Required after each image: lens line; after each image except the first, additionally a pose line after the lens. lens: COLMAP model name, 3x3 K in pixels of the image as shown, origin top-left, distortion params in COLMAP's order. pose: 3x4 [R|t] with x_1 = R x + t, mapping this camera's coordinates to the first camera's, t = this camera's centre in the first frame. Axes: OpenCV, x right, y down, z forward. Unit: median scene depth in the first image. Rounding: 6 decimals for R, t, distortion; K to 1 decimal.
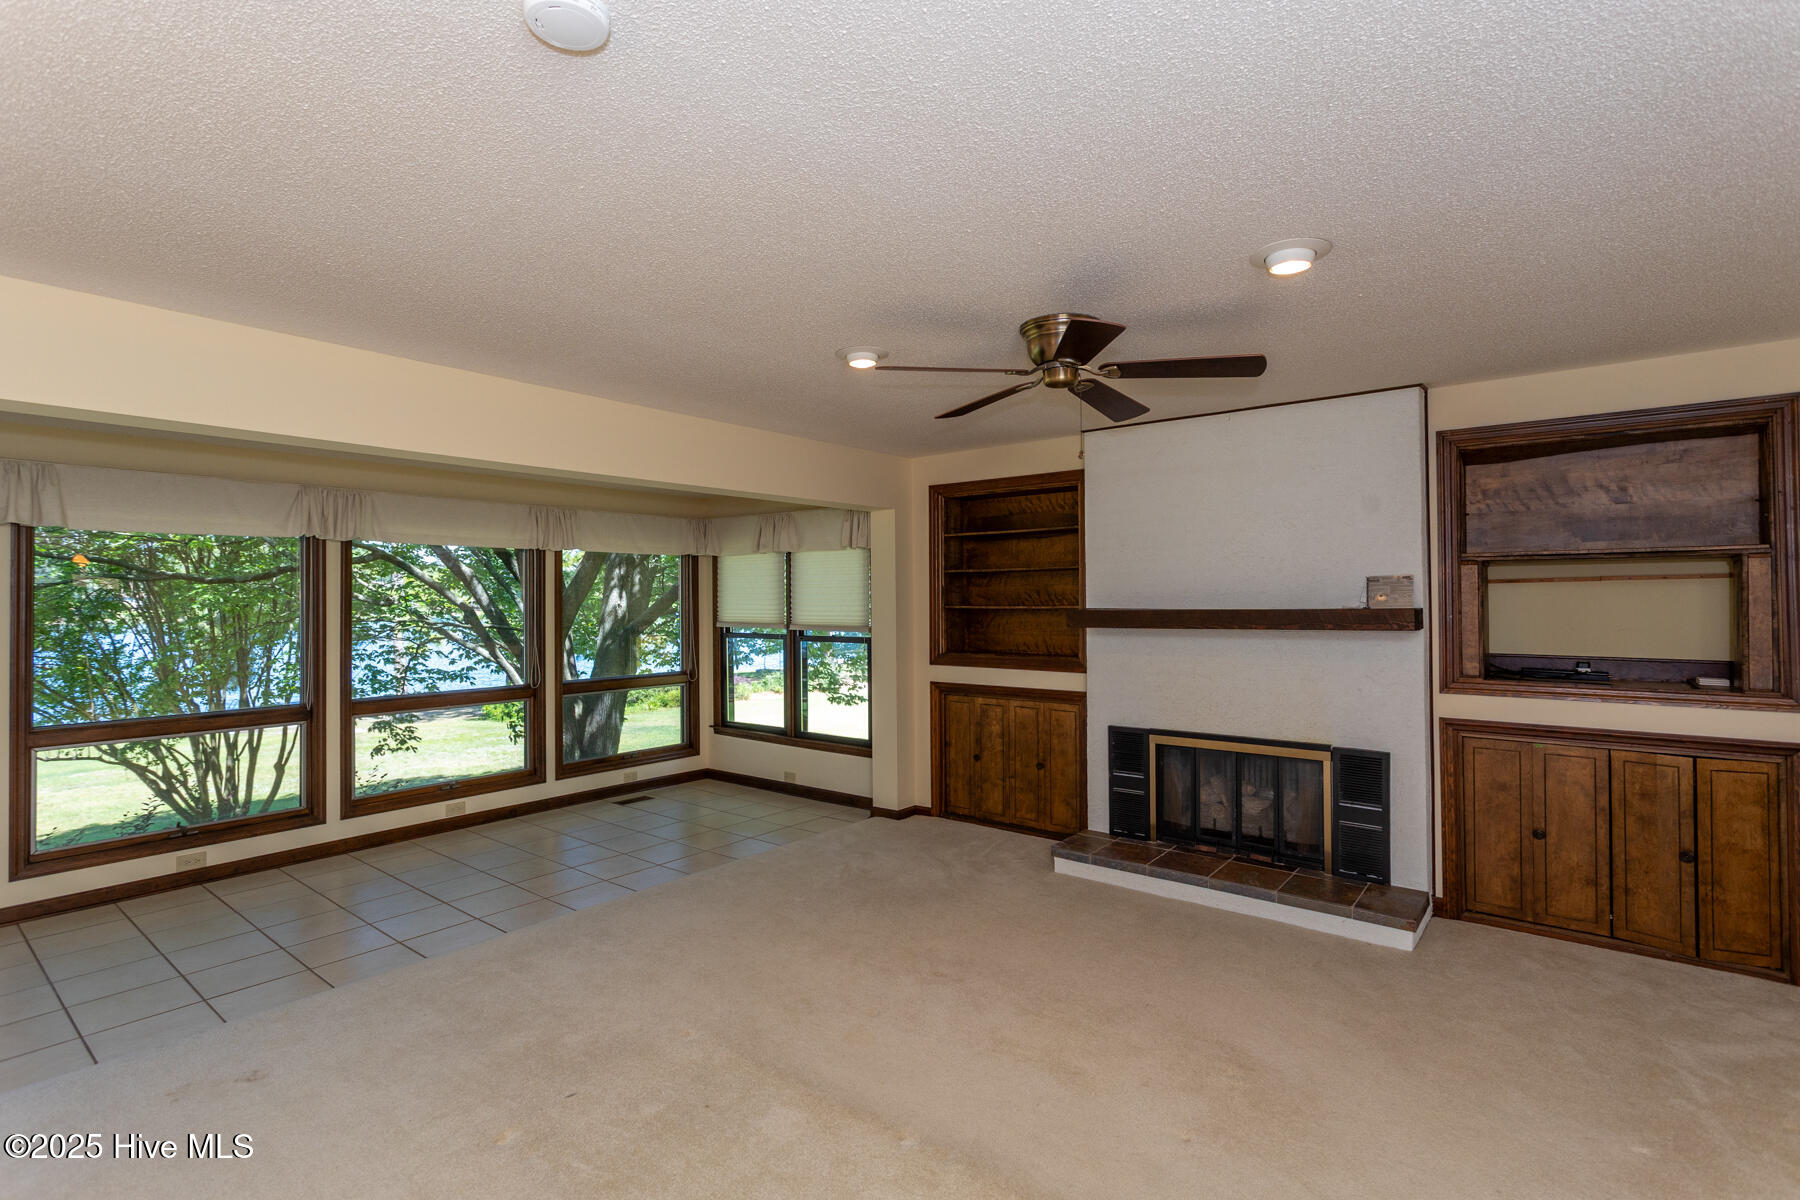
lens RADIAL K [[863.7, 0, 900.0], [0, 863.7, 600.0], [0, 0, 1]] dist [0.002595, 0.000371]
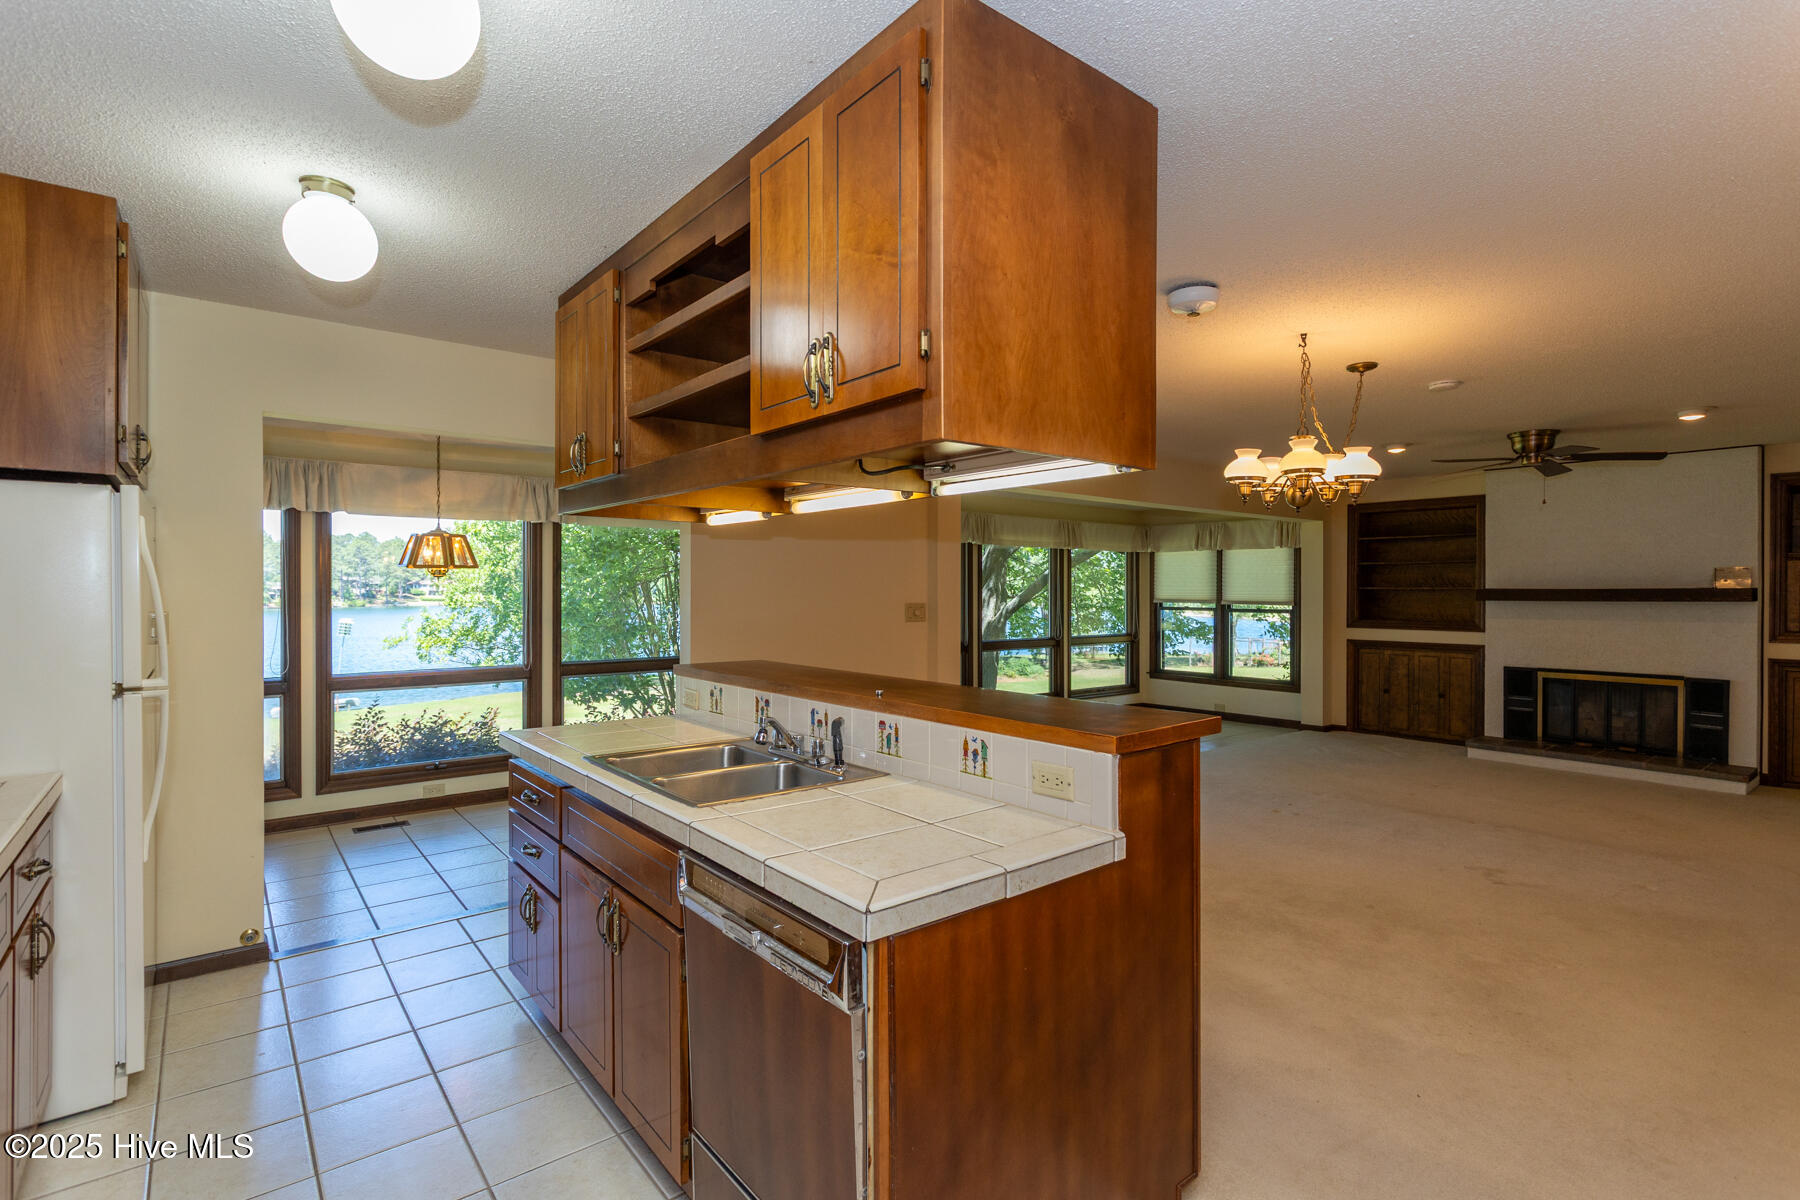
lens RADIAL K [[868.2, 0, 900.1], [0, 868.2, 606.6], [0, 0, 1]] dist [0.001714, -0.000295]
pose [[0.977468, 0.005953, -0.210998, -0.454123], [-0.000586, 0.999675, 0.025488, 0.003015], [0.211081, -0.024790, 0.977154, -0.677443]]
